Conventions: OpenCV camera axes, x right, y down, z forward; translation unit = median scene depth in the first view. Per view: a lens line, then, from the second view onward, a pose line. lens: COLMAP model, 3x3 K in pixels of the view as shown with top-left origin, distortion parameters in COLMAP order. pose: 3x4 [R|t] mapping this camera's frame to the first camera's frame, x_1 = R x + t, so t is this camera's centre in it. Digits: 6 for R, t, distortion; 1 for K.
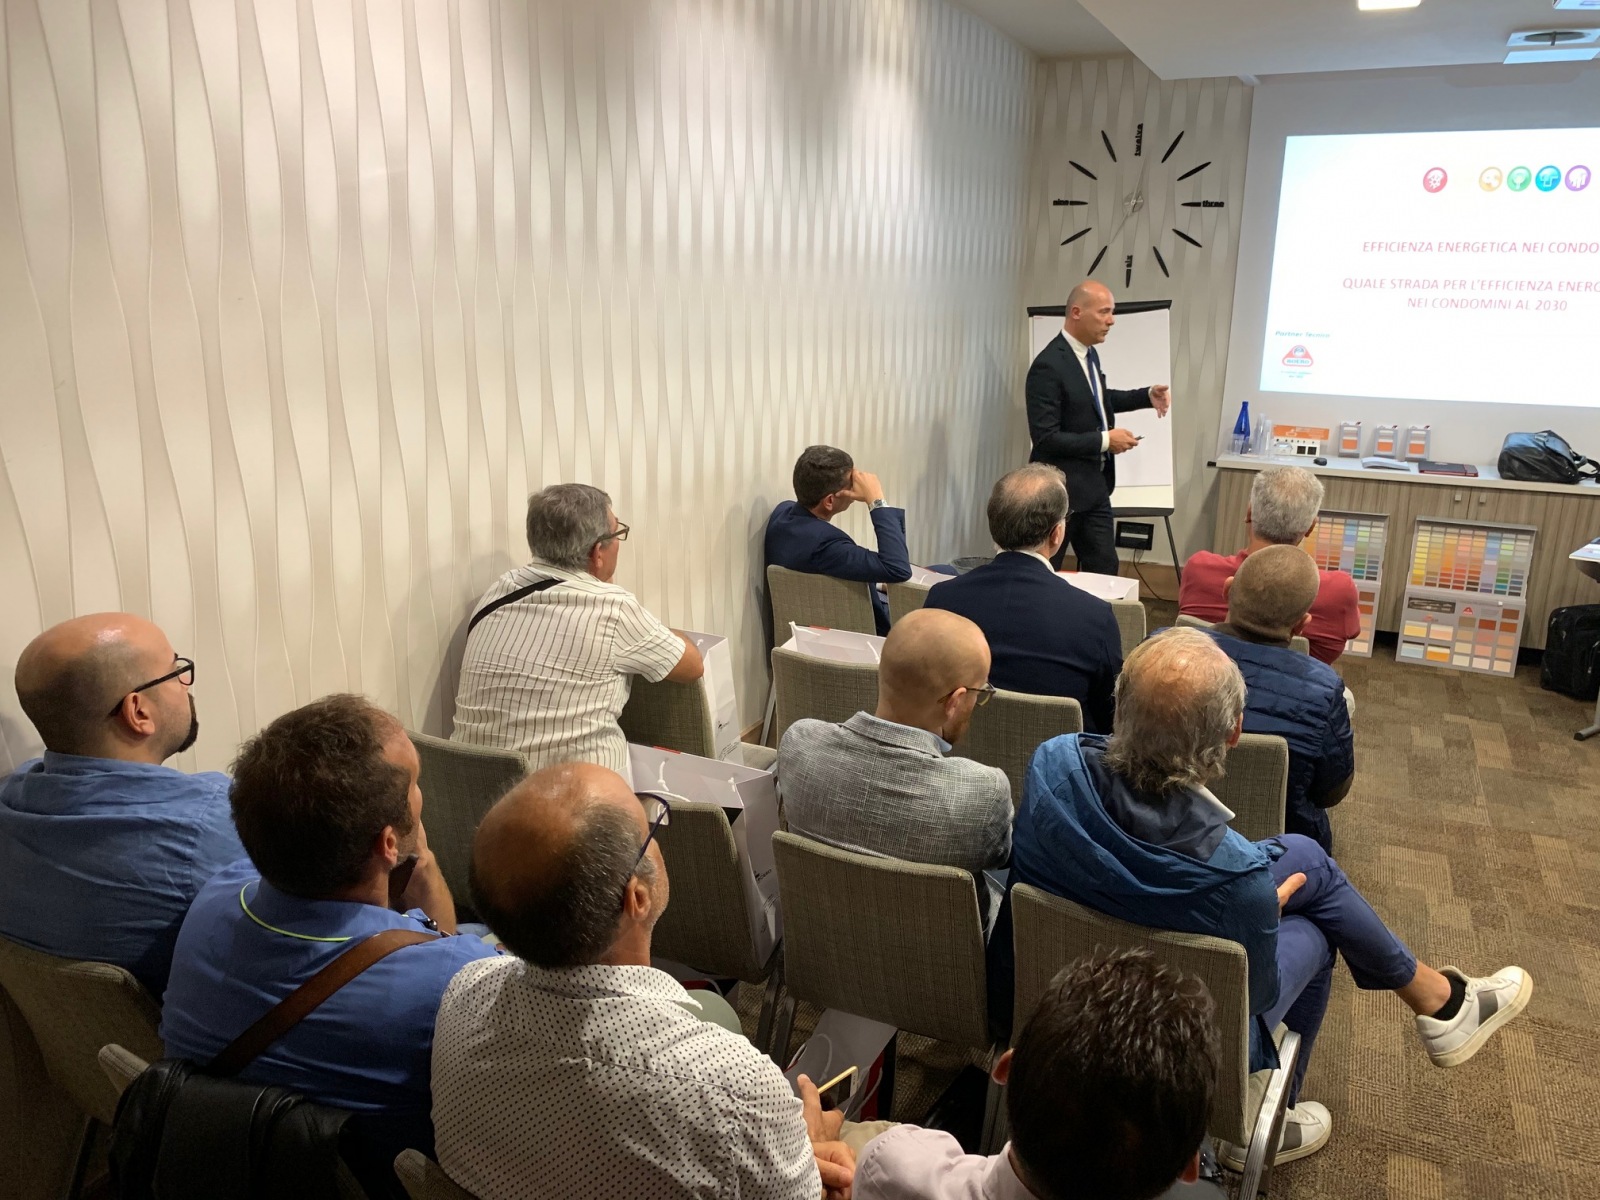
lens RADIAL K [[1219.4, 0, 788.0], [0, 1219.4, 586.7], [0, 0, 1]] dist [0.040584, -0.056040]
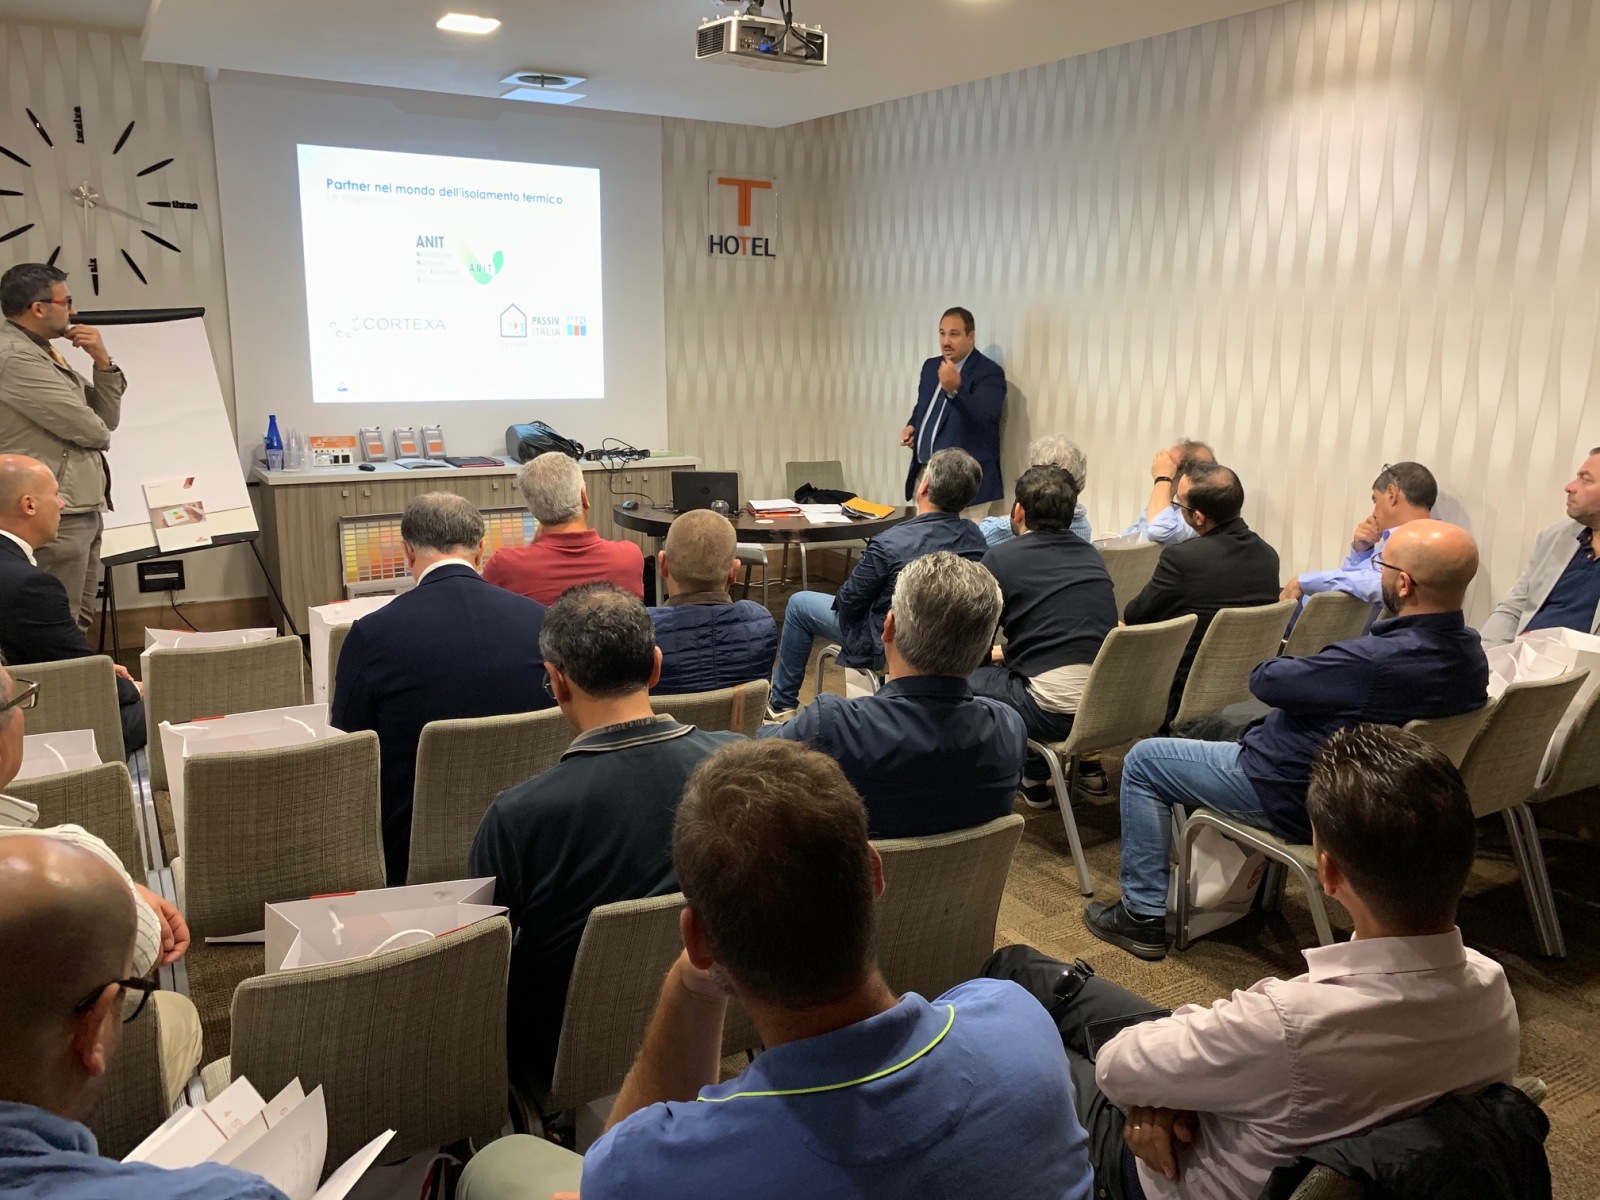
lens RADIAL K [[1219.4, 0, 808.6], [0, 1219.4, 581.0], [0, 0, 1]] dist [0.040584, -0.056040]
pose [[0.557965, -0.178846, 0.810364, -0.208748], [0.197282, 0.977093, 0.079808, -0.020545], [-0.806074, 0.115340, 0.580467, 0.136292]]
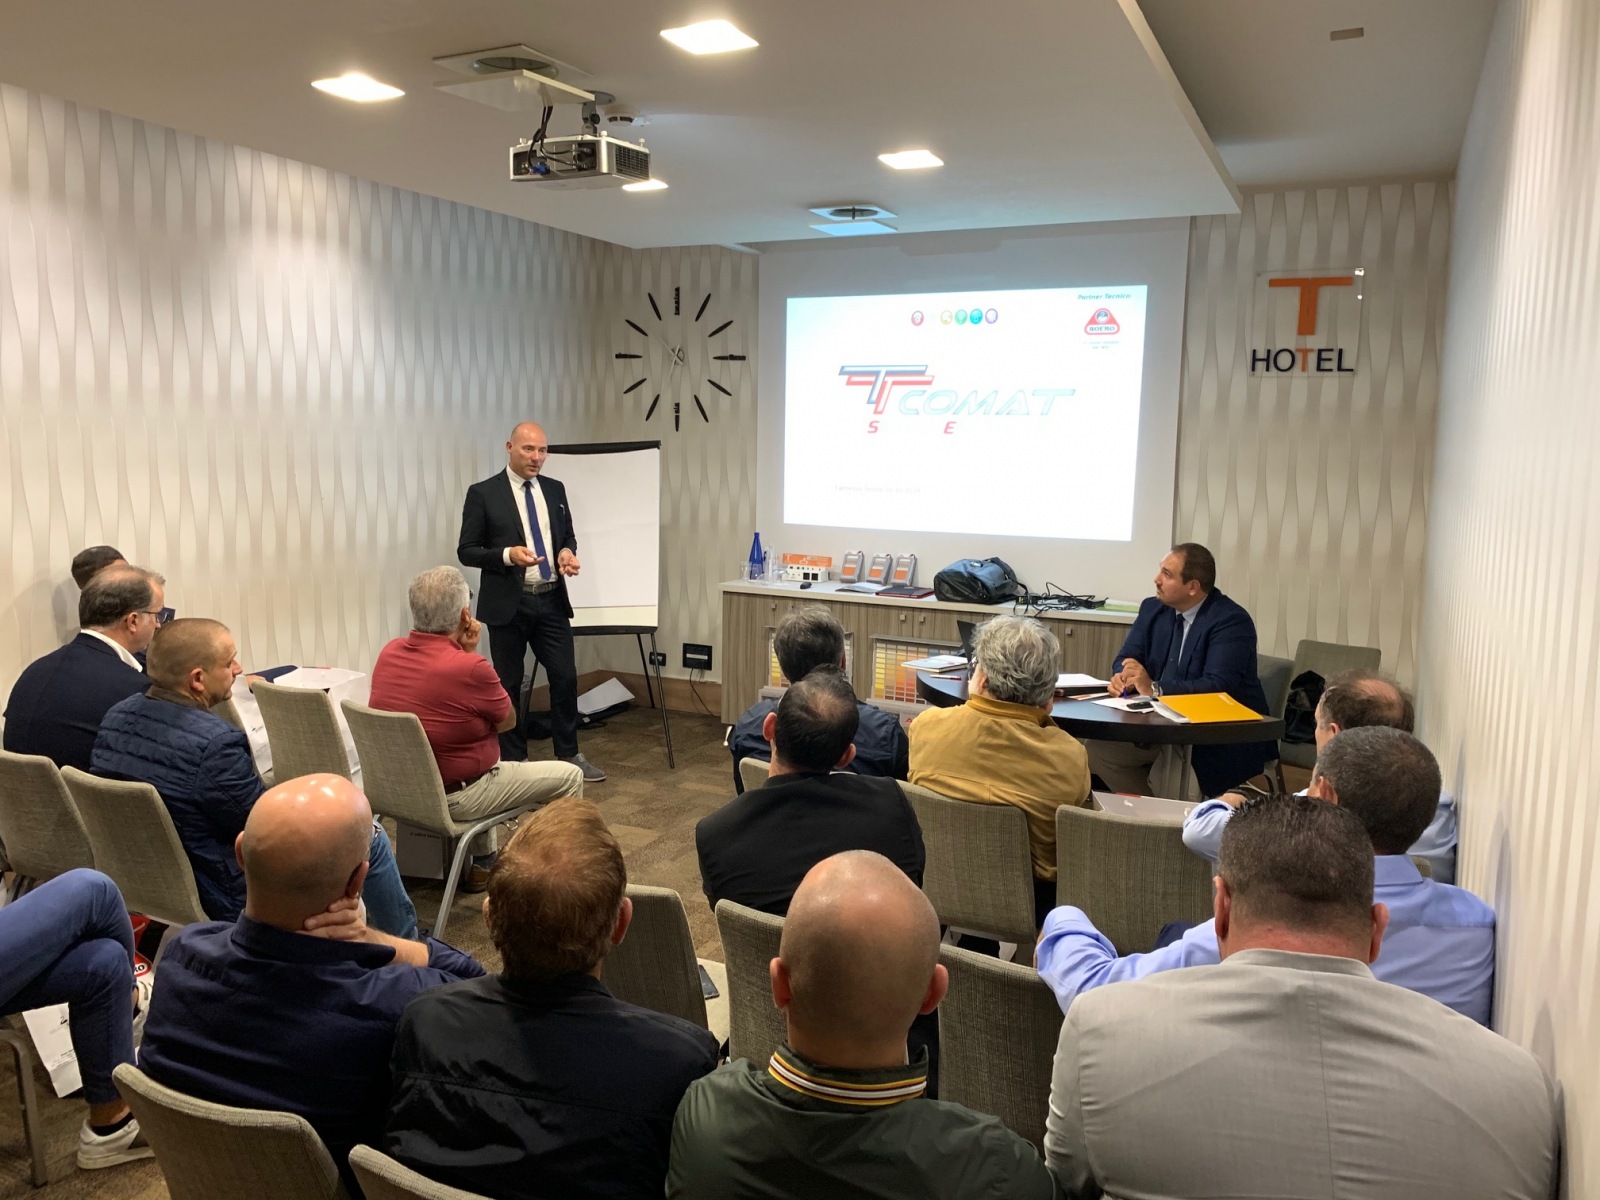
lens RADIAL K [[1219.4, 0, 803.6], [0, 1219.4, 593.5], [0, 0, 1]] dist [0.040584, -0.056040]
pose [[0.999968, 0.002934, -0.007427, 0.462043], [-0.003781, 0.993154, -0.116750, 0.033176], [0.007033, 0.116774, 0.993134, -0.082152]]
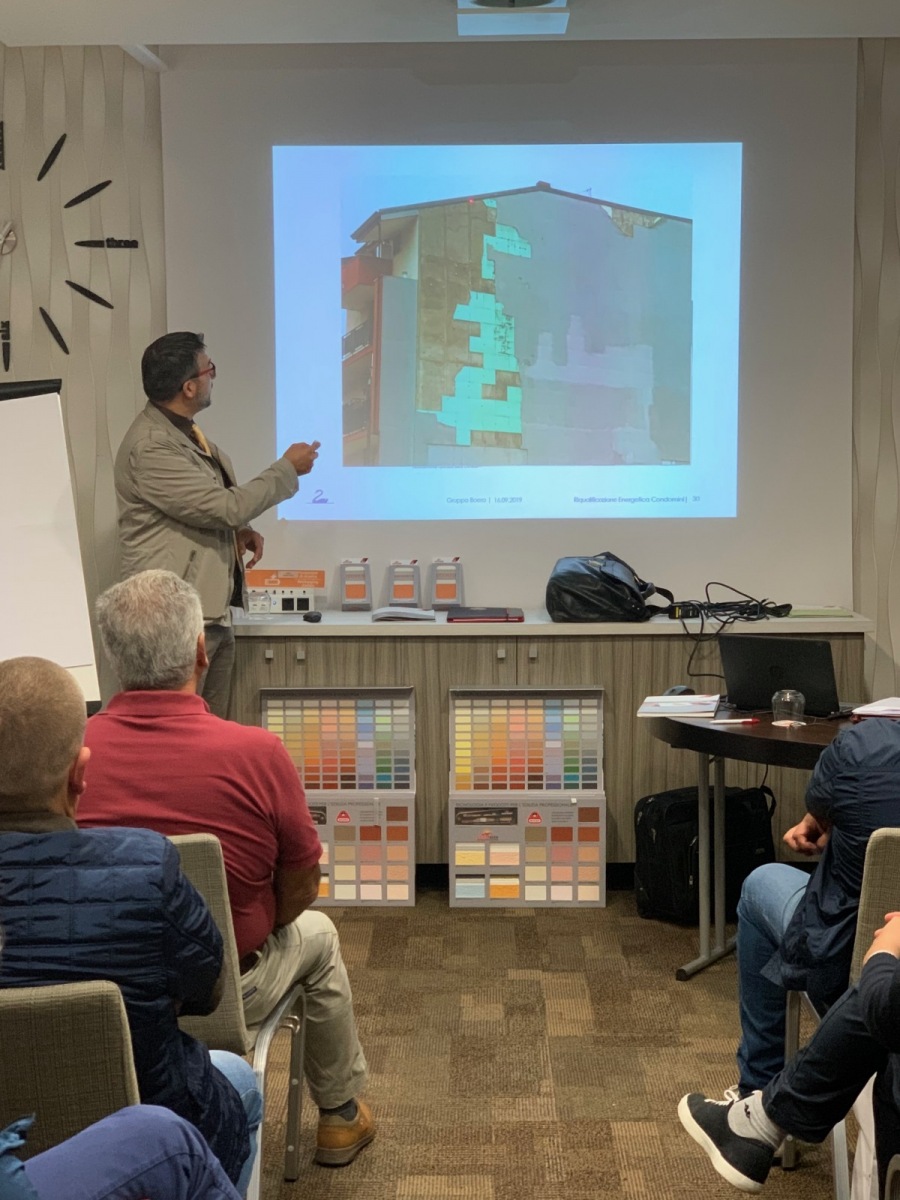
lens RADIAL K [[1948.3, 0, 441.1], [0, 1948.3, 597.4], [0, 0, 1]] dist [-0.011513, 0.000000]
pose [[0.913774, -0.056979, 0.402206, 0.081707], [0.120308, 0.983654, -0.133979, 0.037353], [-0.387998, 0.170815, 0.905693, 0.027868]]
